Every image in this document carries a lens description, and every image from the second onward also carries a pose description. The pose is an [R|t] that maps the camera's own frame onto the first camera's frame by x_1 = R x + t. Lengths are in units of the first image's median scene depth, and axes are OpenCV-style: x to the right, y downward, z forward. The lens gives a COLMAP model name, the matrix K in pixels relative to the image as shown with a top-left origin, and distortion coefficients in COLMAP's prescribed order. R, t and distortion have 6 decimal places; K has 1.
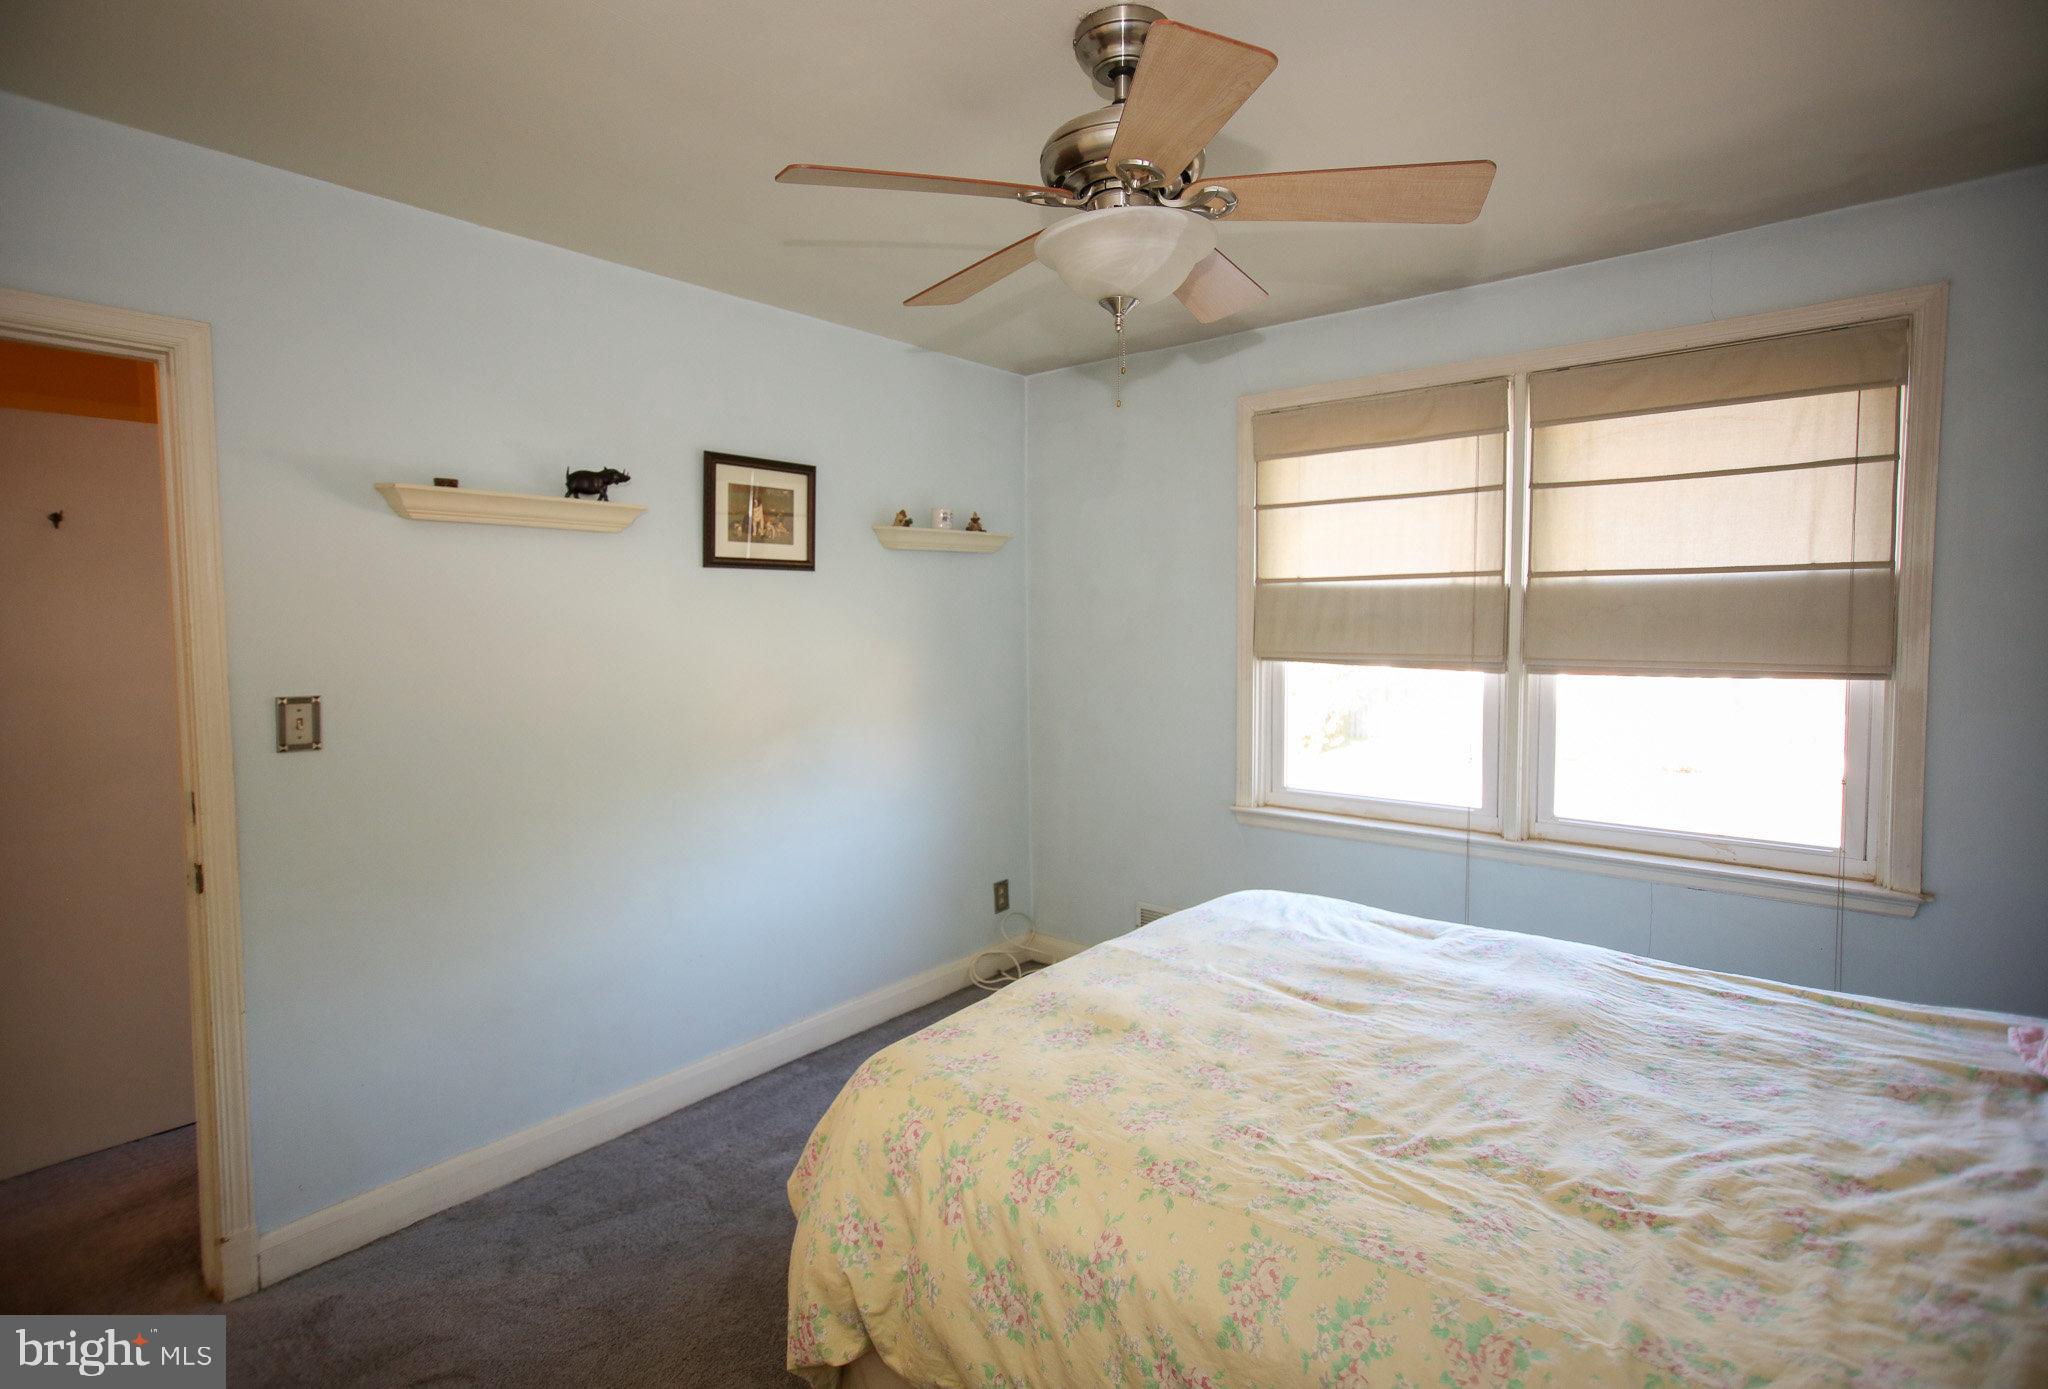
lens RADIAL K [[995.9, 0, 1029.8], [0, 995.9, 697.0], [0, 0, 1]] dist [-0.003755, -0.000065]
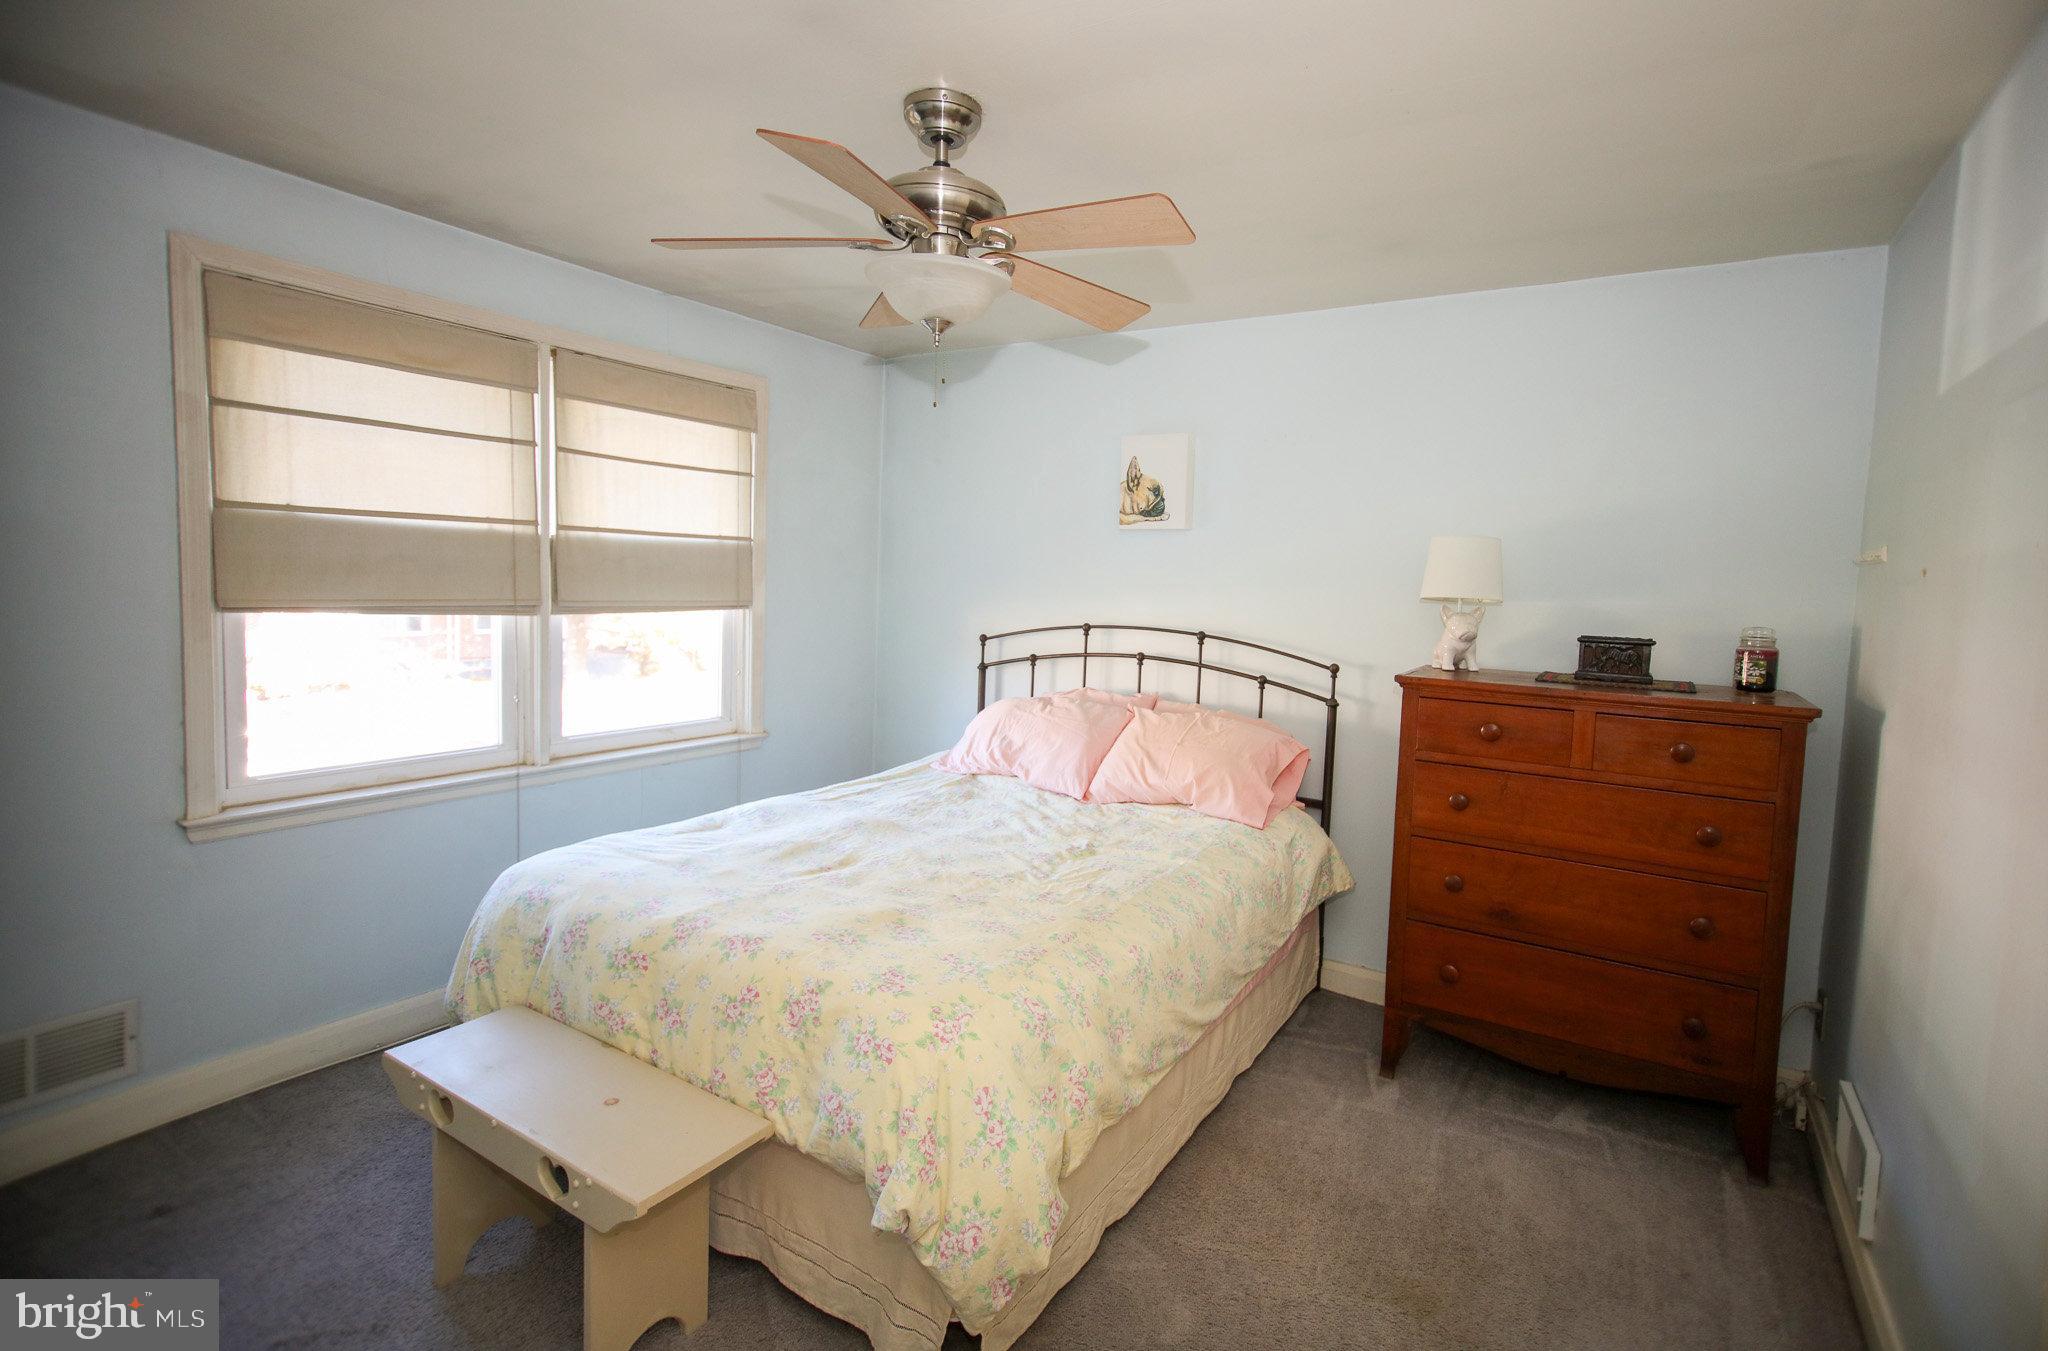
lens RADIAL K [[990.2, 0, 1027.9], [0, 990.2, 657.3], [0, 0, 1]] dist [0.017132, 0.000110]
pose [[-0.123234, -0.082841, 0.988914, -0.698908], [0.044201, 0.995063, 0.088864, -0.052121], [-0.991393, 0.054662, -0.118964, 0.613673]]
